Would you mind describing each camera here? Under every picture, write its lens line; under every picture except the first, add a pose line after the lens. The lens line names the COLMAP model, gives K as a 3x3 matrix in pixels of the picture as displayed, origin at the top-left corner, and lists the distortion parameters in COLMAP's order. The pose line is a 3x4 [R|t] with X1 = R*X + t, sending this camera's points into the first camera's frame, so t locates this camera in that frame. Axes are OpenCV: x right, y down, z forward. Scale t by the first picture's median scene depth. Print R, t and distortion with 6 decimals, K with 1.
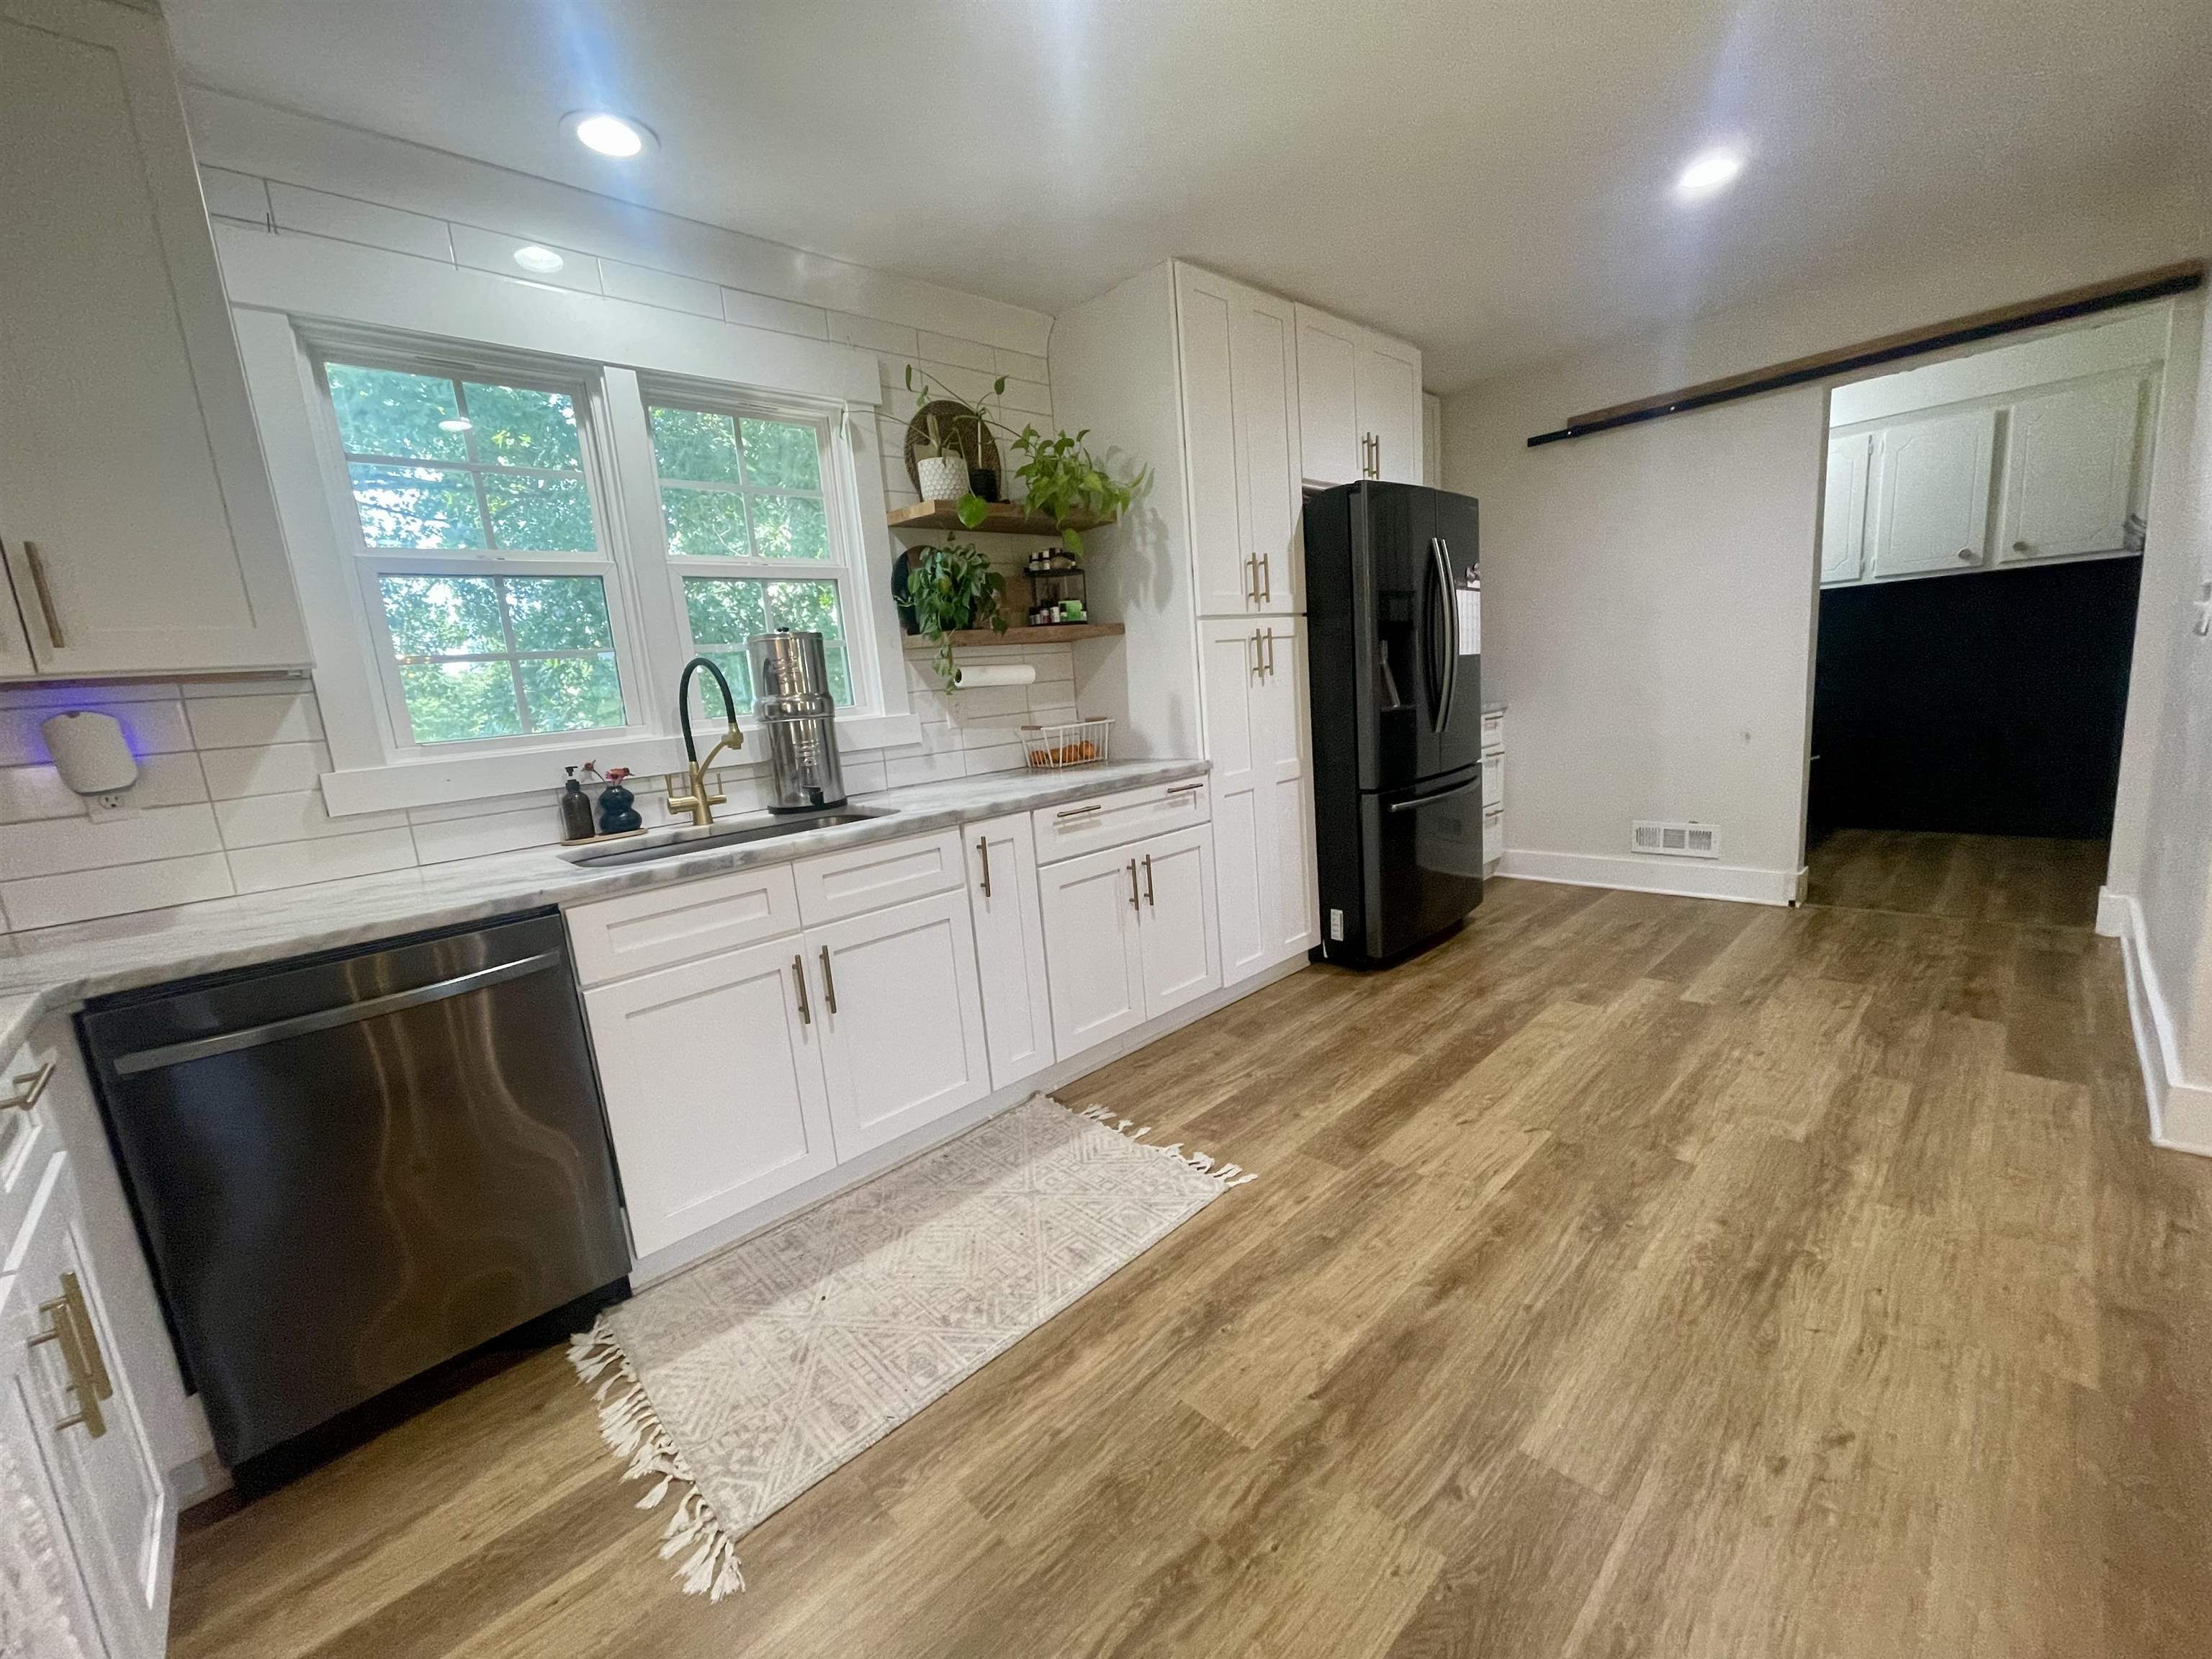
lens RADIAL K [[892.6, 0, 1106.0], [0, 892.6, 829.5], [0, 0, 1]] dist [0.001186, -0.000145]
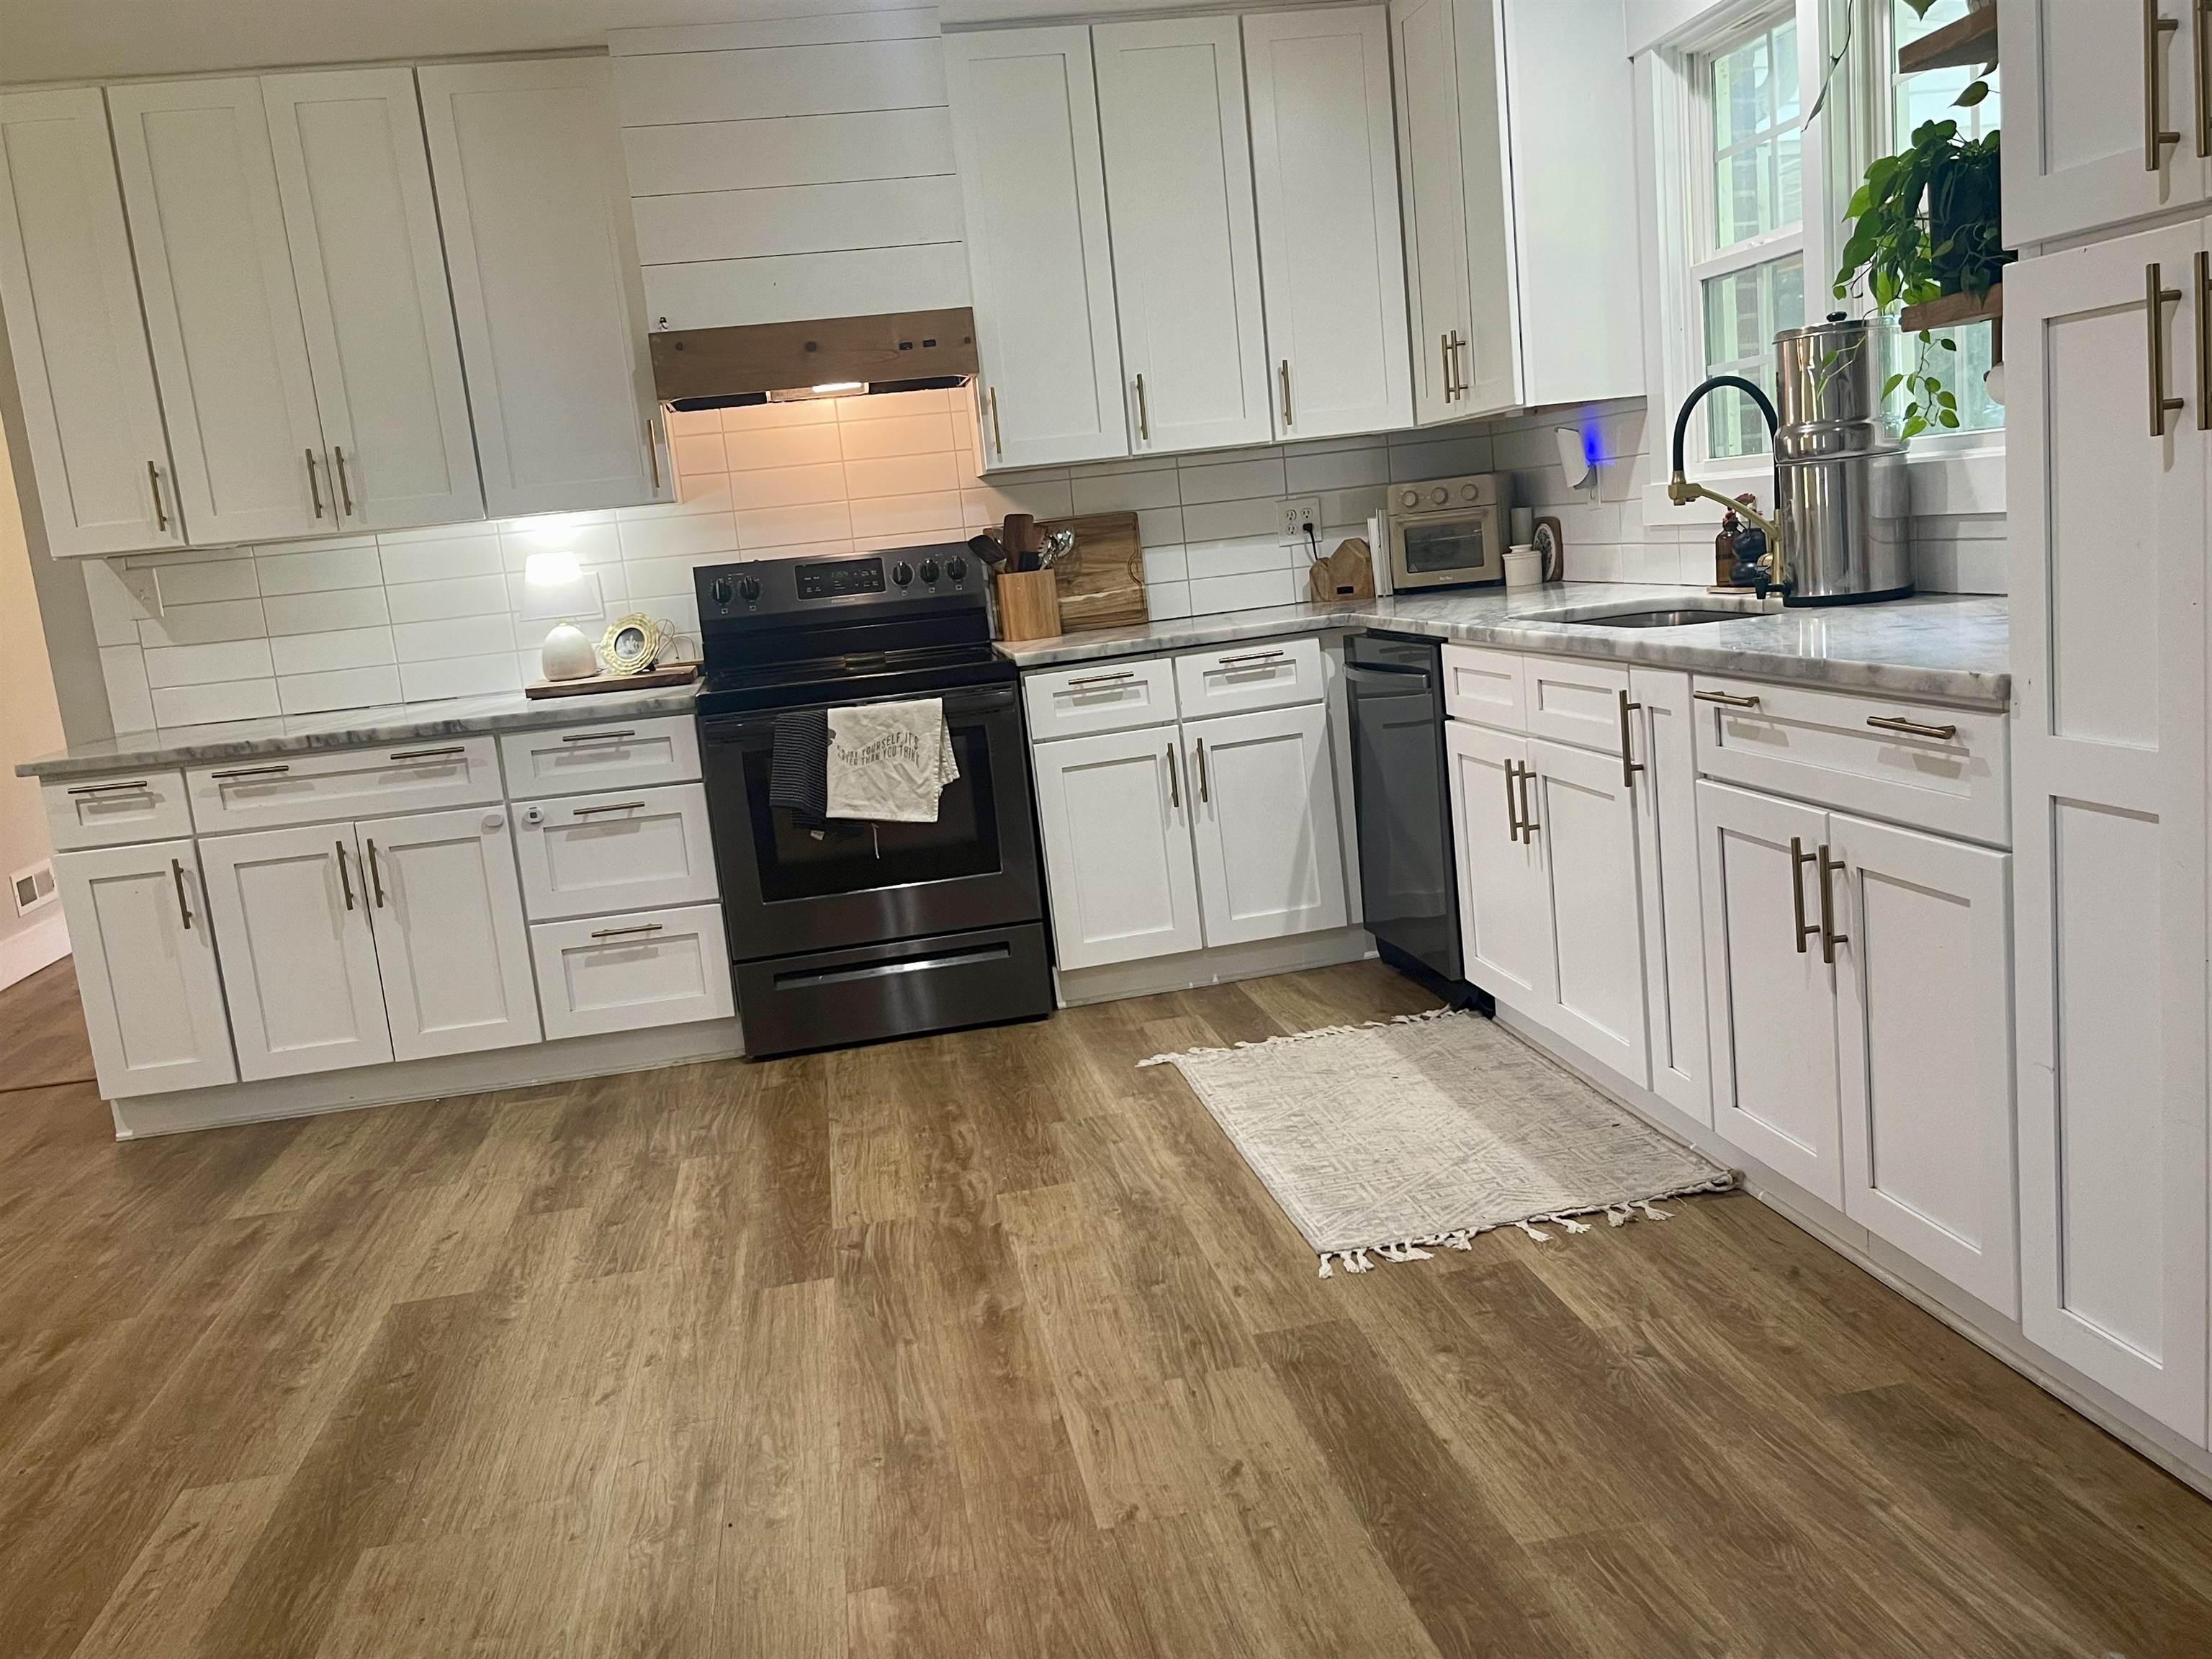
lens RADIAL K [[1976.1, 0, 1106.0], [0, 1976.1, 829.5], [0, 0, 1]] dist [0.008619, 0.005010]
pose [[-0.563909, 0.257012, -0.784826, 1.460347], [-0.001198, 0.950084, 0.311992, -0.408607], [0.825836, 0.176876, -0.535453, 1.783979]]
